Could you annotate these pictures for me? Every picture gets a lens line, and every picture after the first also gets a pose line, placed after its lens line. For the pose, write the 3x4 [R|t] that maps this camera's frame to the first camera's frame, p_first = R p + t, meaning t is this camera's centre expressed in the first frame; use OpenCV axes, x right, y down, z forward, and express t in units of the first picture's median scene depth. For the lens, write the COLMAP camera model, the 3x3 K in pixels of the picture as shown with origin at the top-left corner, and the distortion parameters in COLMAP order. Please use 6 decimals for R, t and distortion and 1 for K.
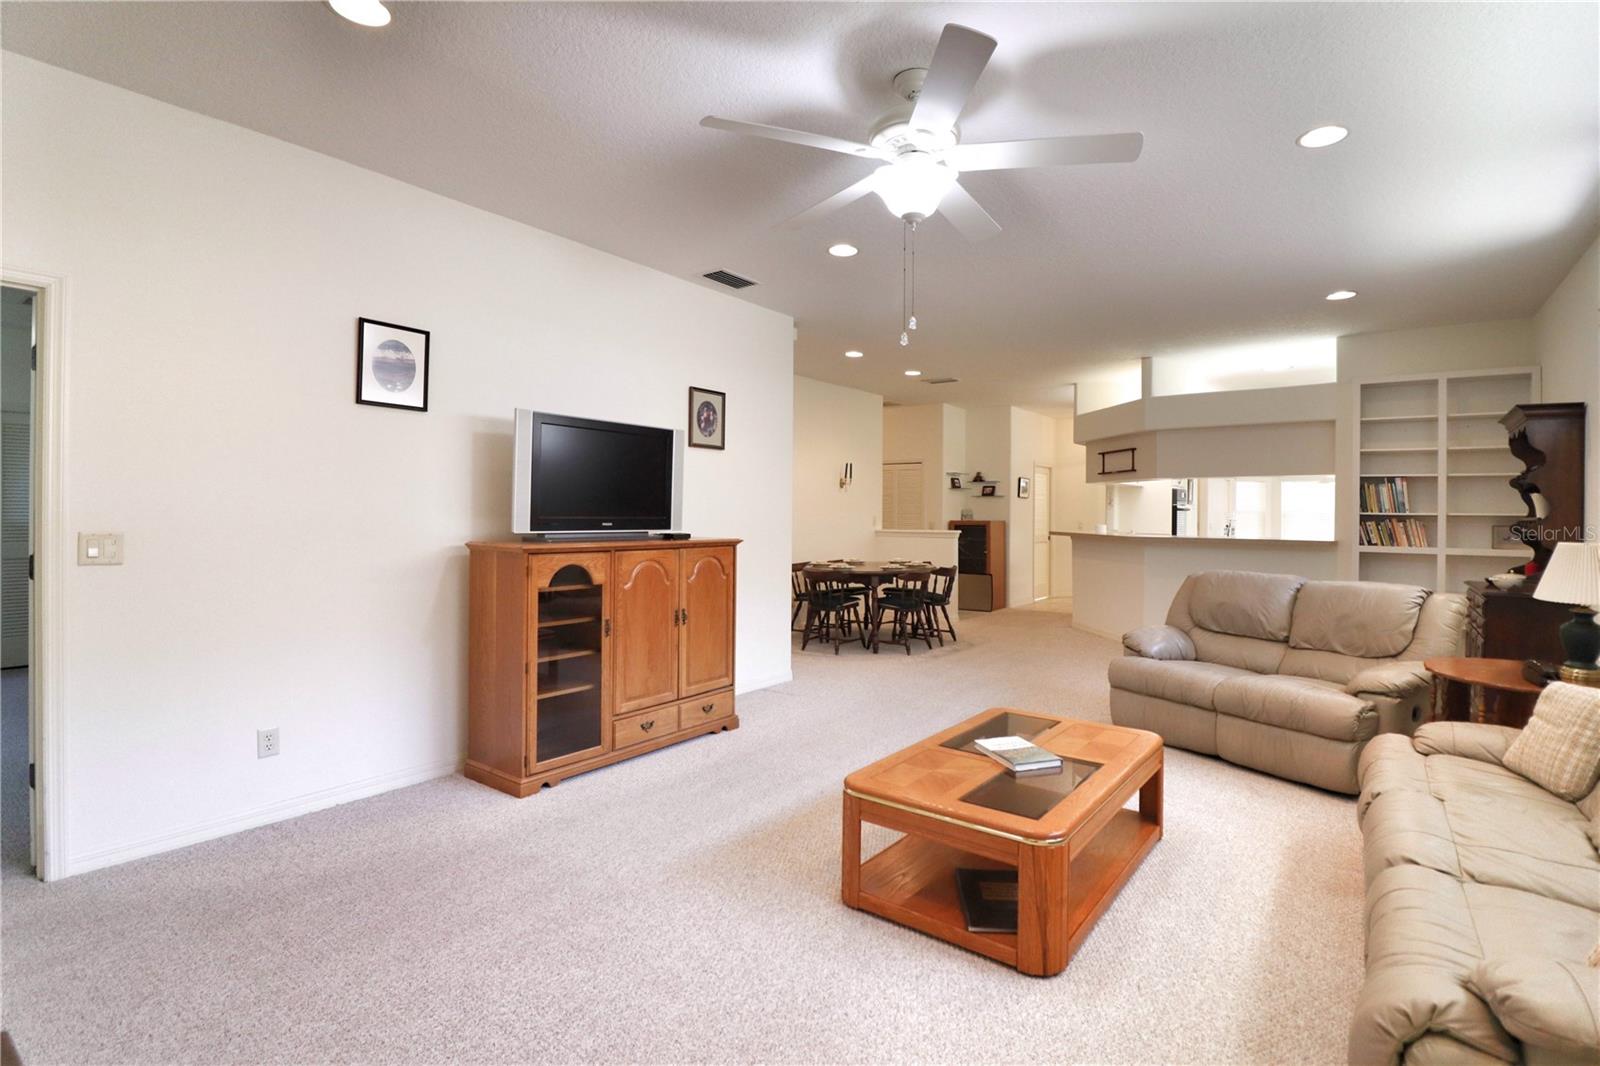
lens RADIAL K [[738.6, 0, 802.1], [0, 738.6, 536.9], [0, 0, 1]] dist [-0.015161, -0.008065]
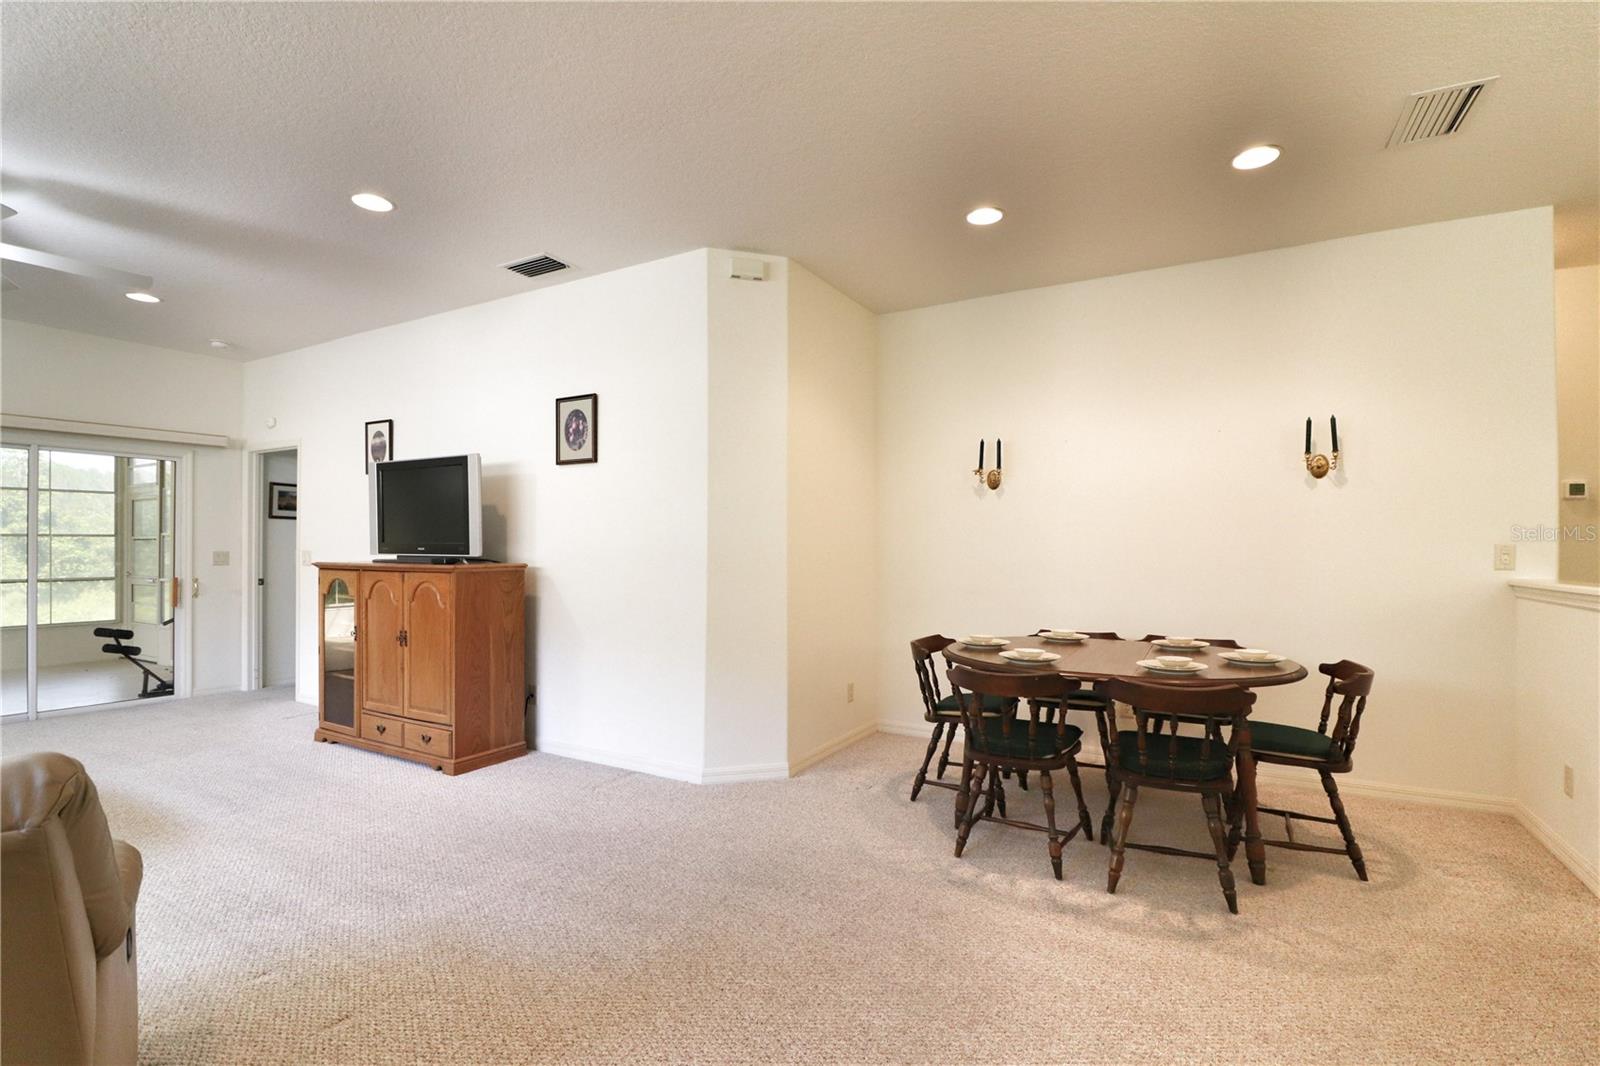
lens RADIAL K [[738.6, 0, 799.8], [0, 738.6, 549.4], [0, 0, 1]] dist [-0.015161, -0.008065]
pose [[0.136586, -0.001298, -0.990627, 0.878822], [-0.030550, 0.999518, -0.005522, -0.026284], [0.990157, 0.031018, 0.136481, 1.317611]]
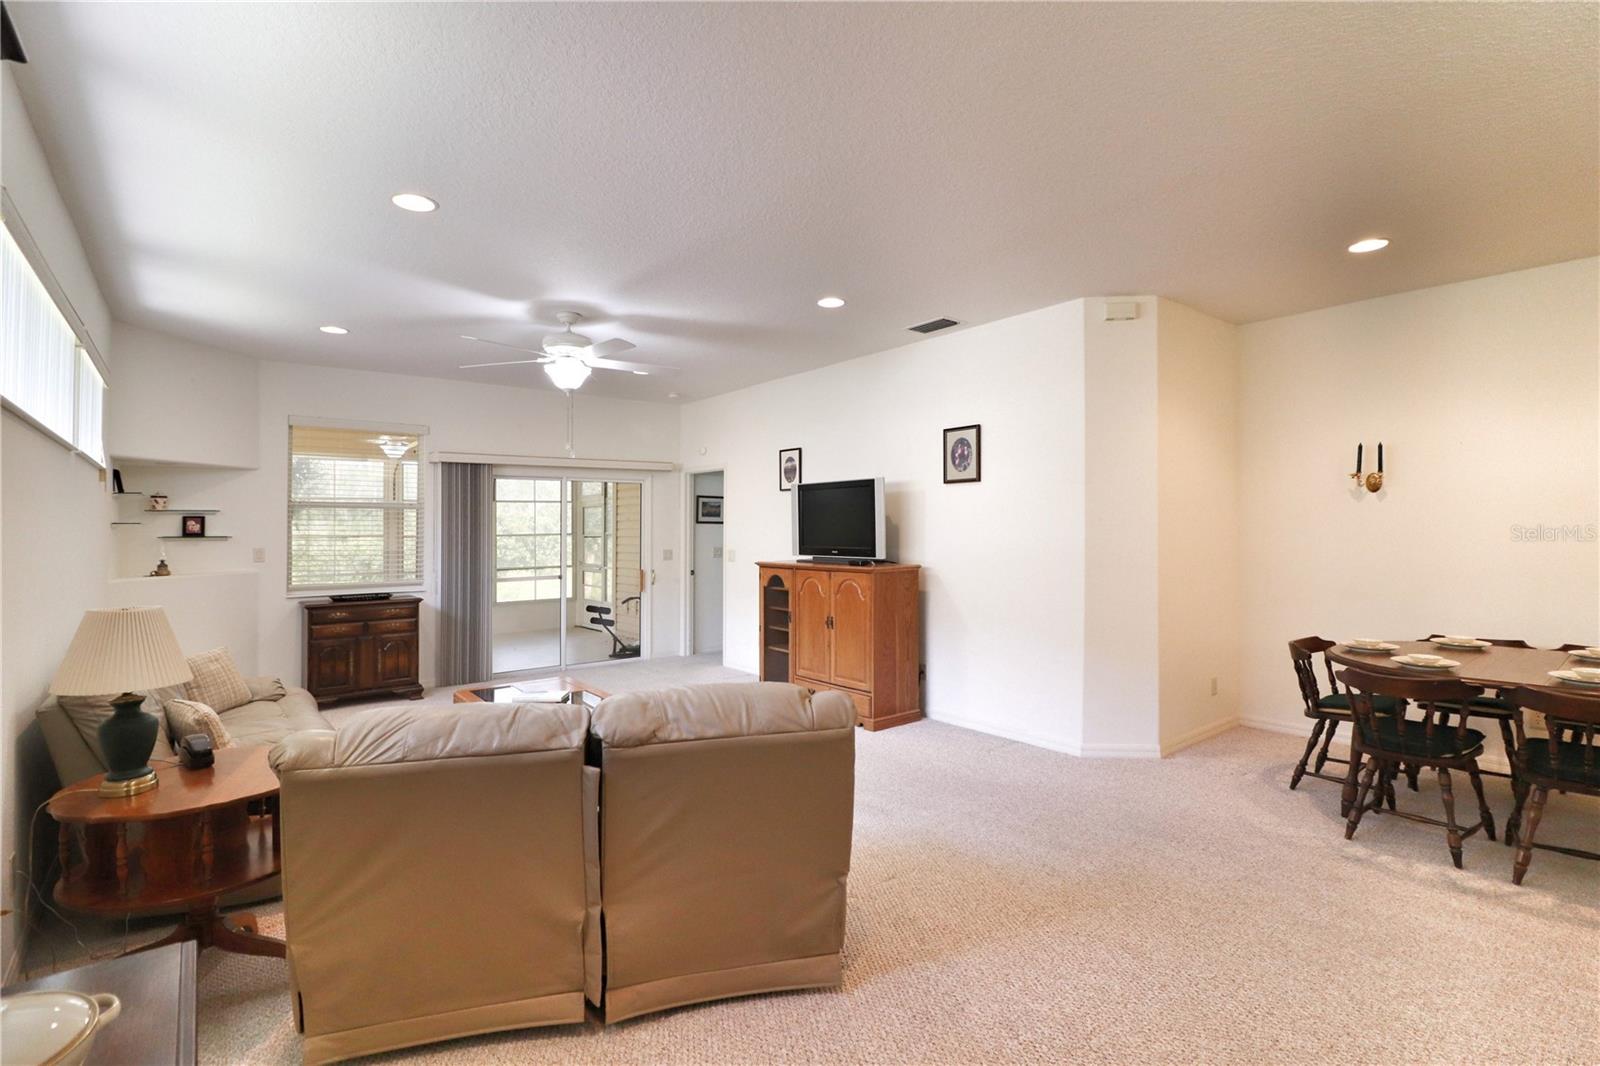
lens RADIAL K [[738.6, 0, 811.0], [0, 738.6, 536.1], [0, 0, 1]] dist [-0.015161, -0.008065]
pose [[-0.235979, 0.004705, -0.971747, 1.078701], [-0.020587, 0.999740, 0.009840, -0.057629], [0.971540, 0.022328, -0.235820, 1.197736]]
